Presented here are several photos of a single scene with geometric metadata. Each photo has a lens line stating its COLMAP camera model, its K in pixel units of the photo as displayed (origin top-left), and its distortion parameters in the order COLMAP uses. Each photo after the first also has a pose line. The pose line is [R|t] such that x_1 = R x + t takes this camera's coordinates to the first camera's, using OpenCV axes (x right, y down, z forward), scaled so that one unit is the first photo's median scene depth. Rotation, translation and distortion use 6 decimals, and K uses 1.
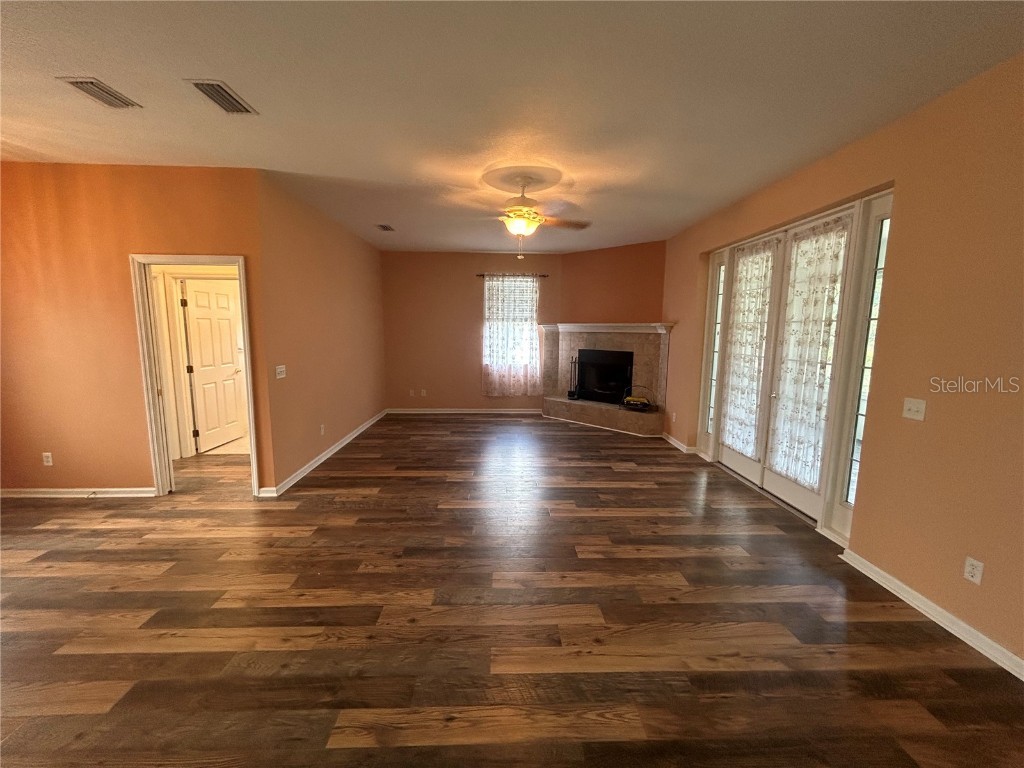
lens RADIAL K [[411.6, 0, 512.0], [0, 411.6, 382.2], [0, 0, 1]] dist [-0.000235, 0.000836]
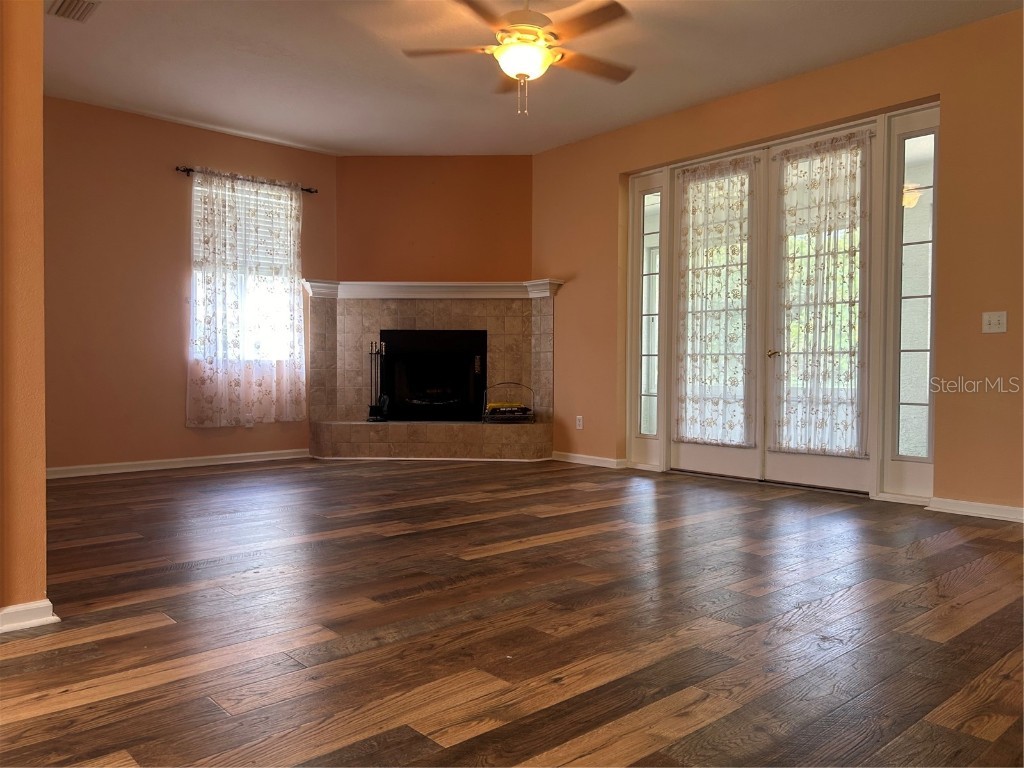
lens RADIAL K [[768.5, 0, 509.6], [0, 768.5, 383.8], [0, 0, 1]] dist [0.060399, -0.071423]
pose [[0.769001, -0.020881, 0.638906, -0.623067], [0.087176, 0.993555, -0.072454, 0.138971], [-0.633275, 0.111415, 0.765865, 0.186939]]
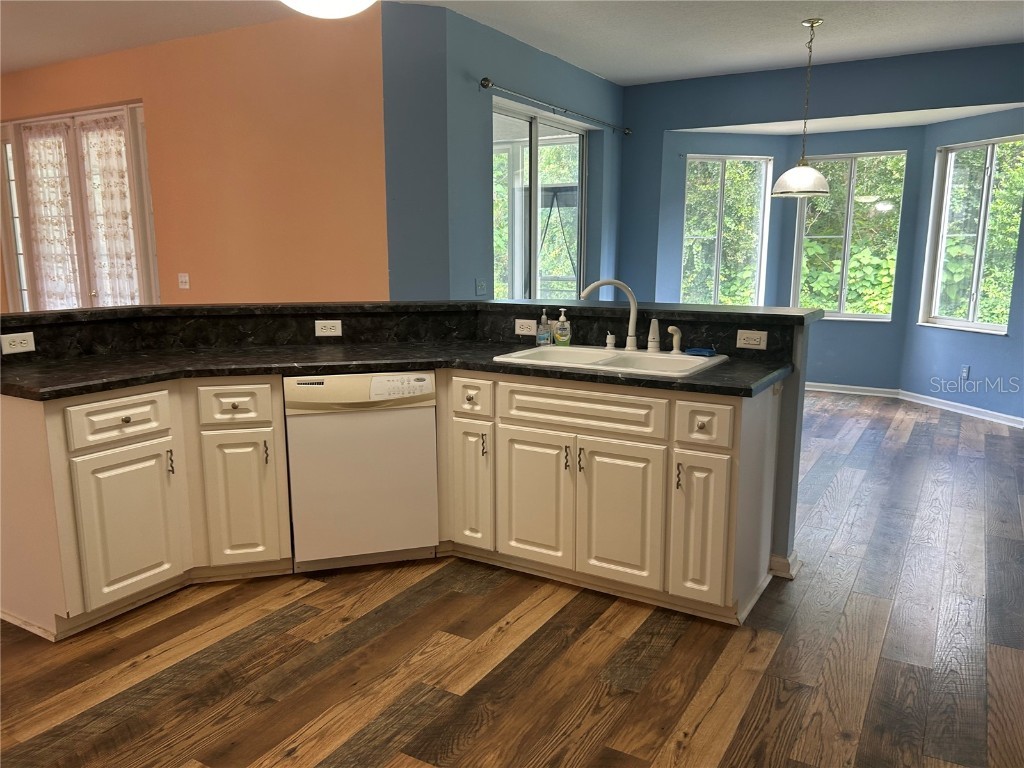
lens RADIAL K [[768.5, 0, 522.2], [0, 768.5, 385.2], [0, 0, 1]] dist [0.060399, -0.071423]
pose [[0.522282, -0.163579, 0.836937, -0.345140], [0.116090, 0.985932, 0.120255, 0.126190], [-0.844834, 0.034353, 0.533924, -0.711118]]
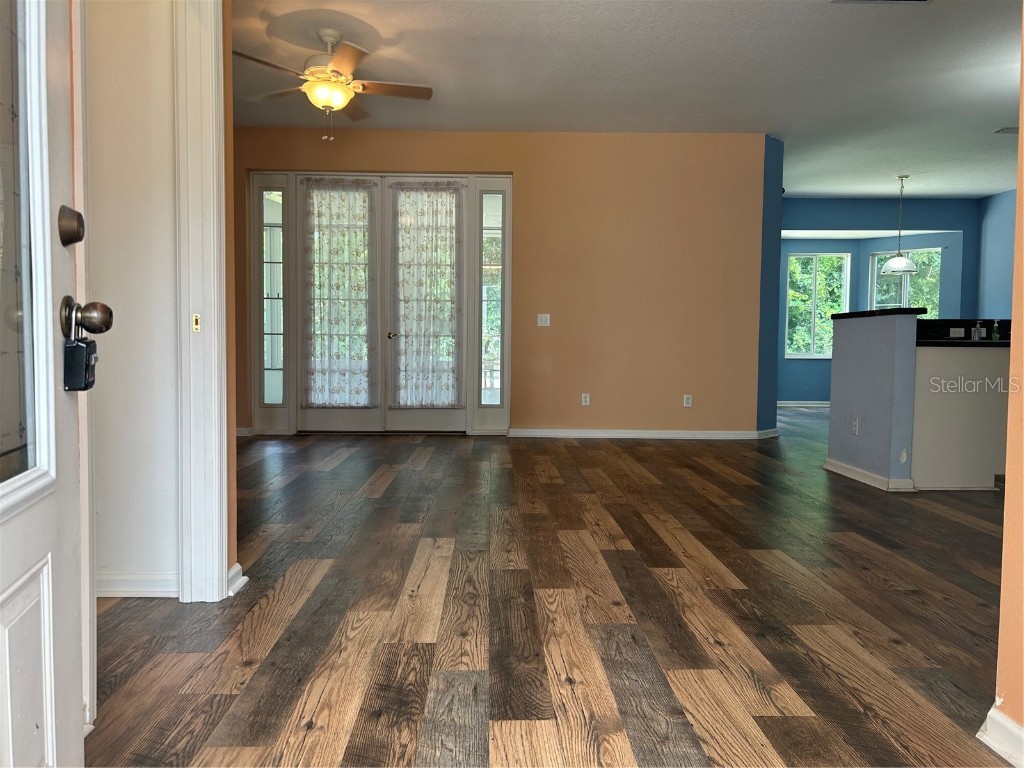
lens RADIAL K [[768.5, 0, 496.5], [0, 768.5, 385.6], [0, 0, 1]] dist [0.060399, -0.071423]
pose [[0.027378, -0.067816, 0.997322, -1.177819], [0.121982, 0.990467, 0.064002, 0.060173], [-0.992155, 0.119903, 0.035389, 0.631807]]
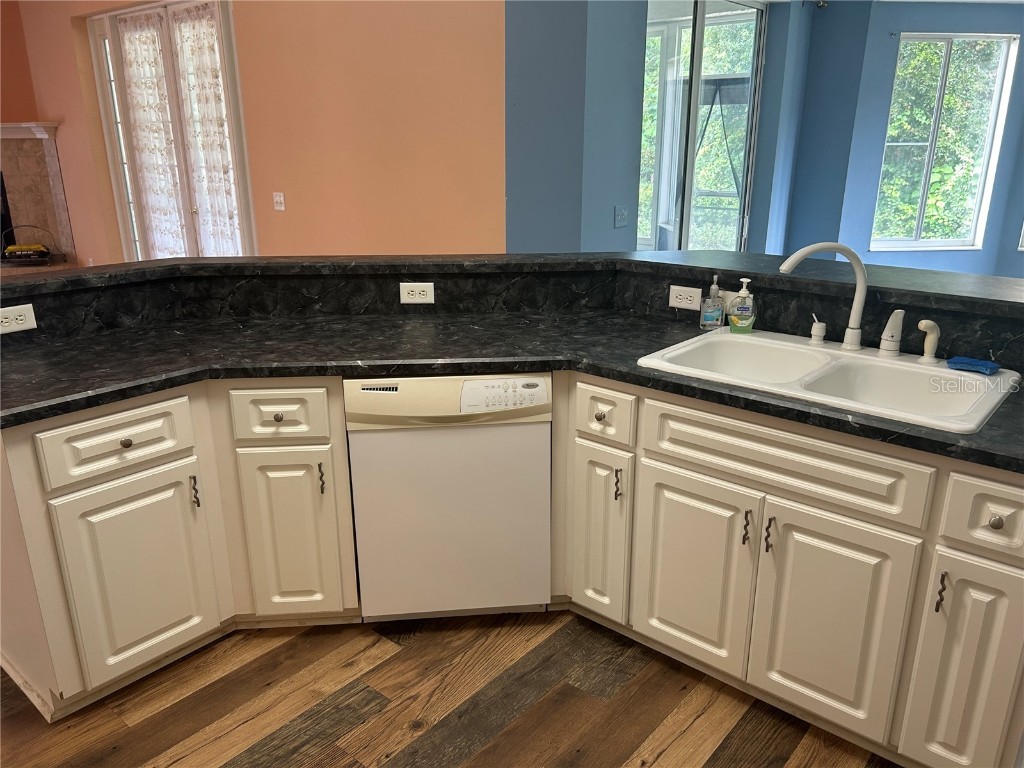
lens RADIAL K [[768.5, 0, 518.8], [0, 768.5, 388.1], [0, 0, 1]] dist [0.060399, -0.071423]
pose [[0.663187, -0.243009, 0.707905, -0.142185], [0.105487, 0.966730, 0.233035, 0.076624], [-0.740982, -0.079871, 0.666757, -0.567566]]
